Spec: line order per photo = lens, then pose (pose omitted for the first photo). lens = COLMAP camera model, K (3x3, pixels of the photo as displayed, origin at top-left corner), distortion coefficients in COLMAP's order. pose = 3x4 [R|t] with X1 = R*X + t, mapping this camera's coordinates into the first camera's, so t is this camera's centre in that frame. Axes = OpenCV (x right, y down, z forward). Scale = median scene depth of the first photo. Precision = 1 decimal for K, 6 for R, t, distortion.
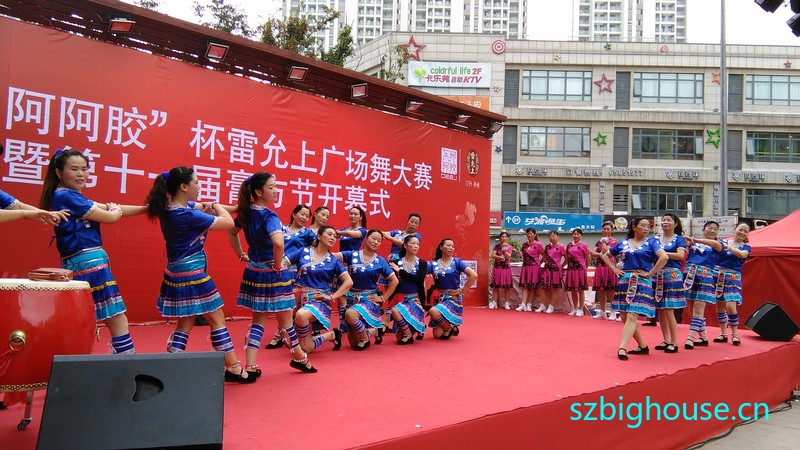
lens RADIAL K [[641.3, 0, 399.6], [0, 641.3, 232.3], [0, 0, 1]] dist [0.082690, -0.103501]
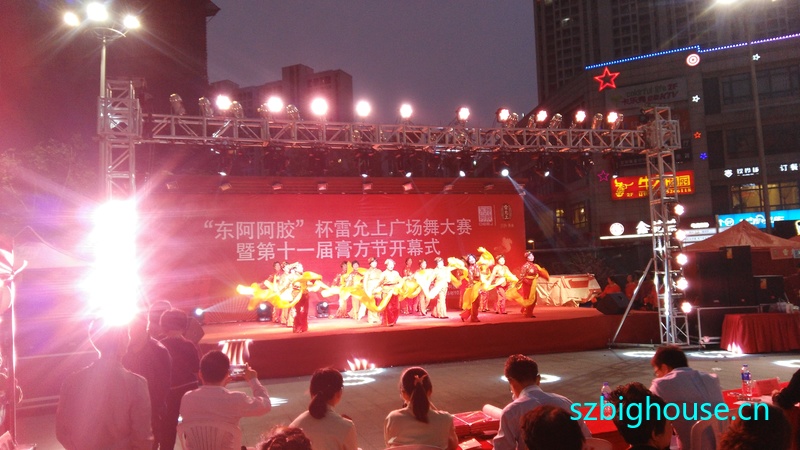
lens RADIAL K [[622.2, 0, 393.0], [0, 622.2, 229.0], [0, 0, 1]] dist [0.104462, -0.178953]
pose [[0.888094, -0.102653, -0.448053, 0.635480], [0.088571, 0.994694, -0.052334, -0.014846], [0.451048, 0.006793, 0.892474, -0.543702]]
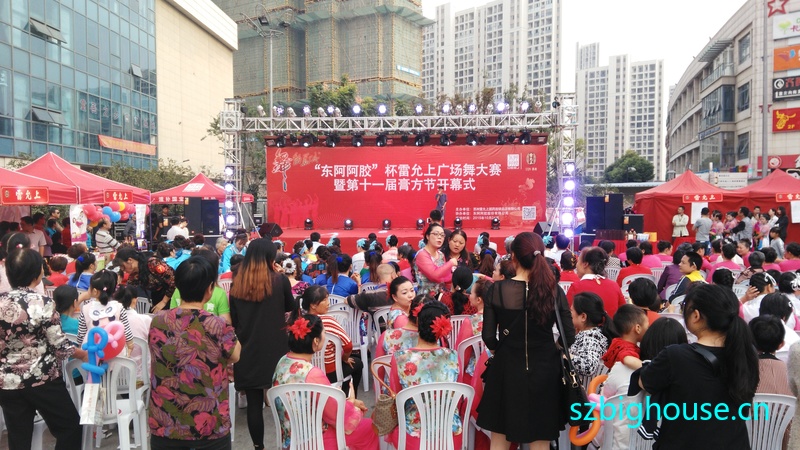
lens RADIAL K [[622.2, 0, 392.5], [0, 622.2, 229.8], [0, 0, 1]] dist [0.104462, -0.178953]
pose [[0.670080, -0.000146, -0.742289, 1.521064], [0.056876, 0.997070, 0.051147, -0.010991], [0.740106, -0.076491, 0.668125, -0.788911]]
